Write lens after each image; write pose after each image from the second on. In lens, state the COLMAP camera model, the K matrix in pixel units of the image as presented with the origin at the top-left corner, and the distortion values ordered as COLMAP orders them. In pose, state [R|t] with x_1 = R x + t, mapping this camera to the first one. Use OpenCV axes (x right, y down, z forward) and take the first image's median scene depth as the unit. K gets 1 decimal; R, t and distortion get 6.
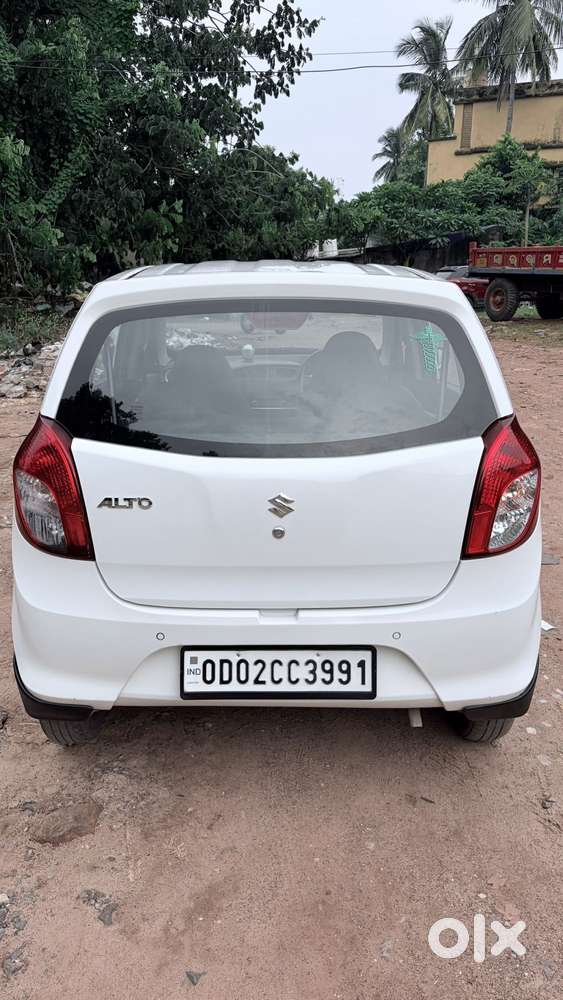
lens RADIAL K [[758.8, 0, 272.9], [0, 758.8, 500.5], [0, 0, 1]] dist [0.035977, -0.032990]
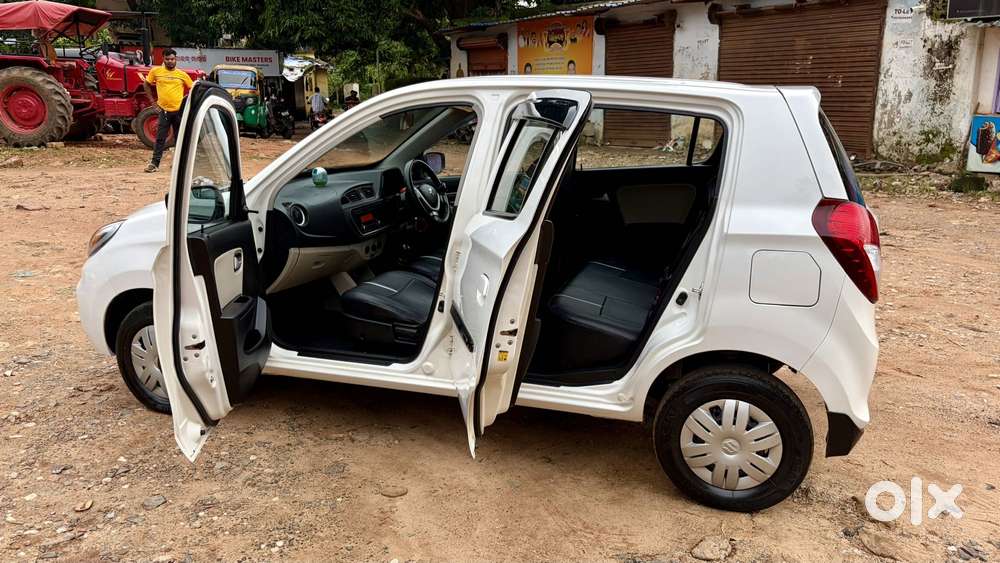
lens RADIAL K [[758.8, 0, 503.3], [0, 758.8, 285.2], [0, 0, 1]] dist [0.035977, -0.032990]
pose [[0.321919, -0.238546, 0.916223, -0.205626], [0.269862, 0.950713, 0.152708, -0.040039], [-0.907493, 0.198094, 0.370427, 0.134572]]
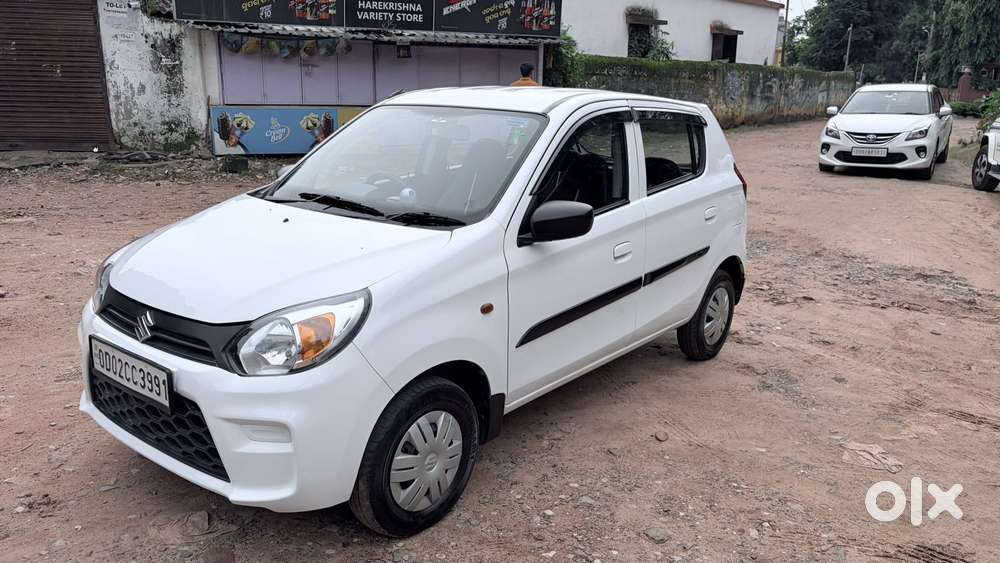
lens RADIAL K [[758.8, 0, 503.3], [0, 758.8, 282.4], [0, 0, 1]] dist [0.035977, -0.032990]
pose [[-0.777161, -0.176937, 0.603916, -0.149521], [0.153002, 0.877738, 0.454056, -0.116428], [-0.610419, 0.445275, -0.655072, 0.382241]]
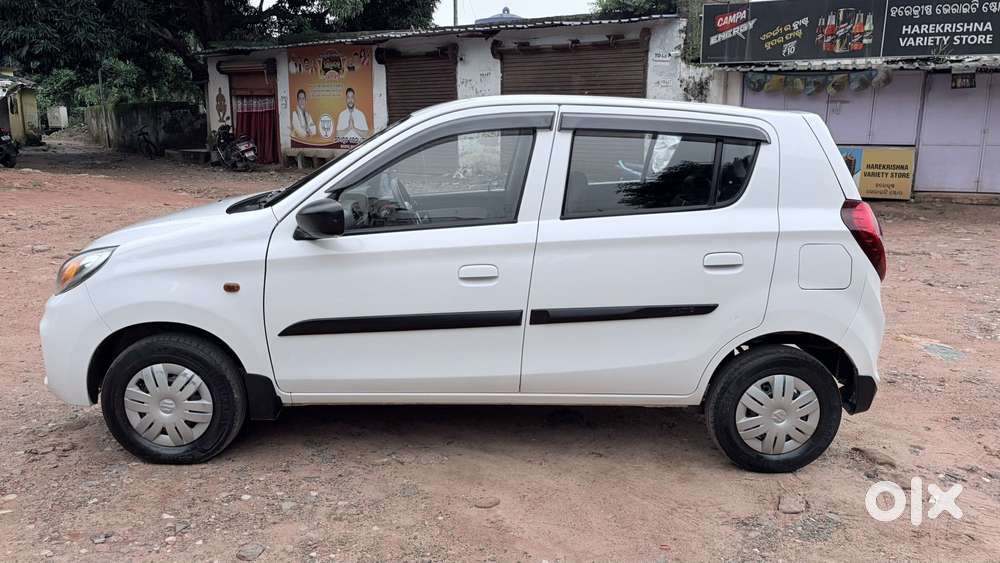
lens RADIAL K [[758.8, 0, 504.0], [0, 758.8, 286.5], [0, 0, 1]] dist [0.035977, -0.032990]
pose [[-0.019519, -0.213572, 0.976732, -0.225507], [0.268322, 0.939961, 0.210894, -0.057847], [-0.963131, 0.266195, 0.038959, 0.209013]]
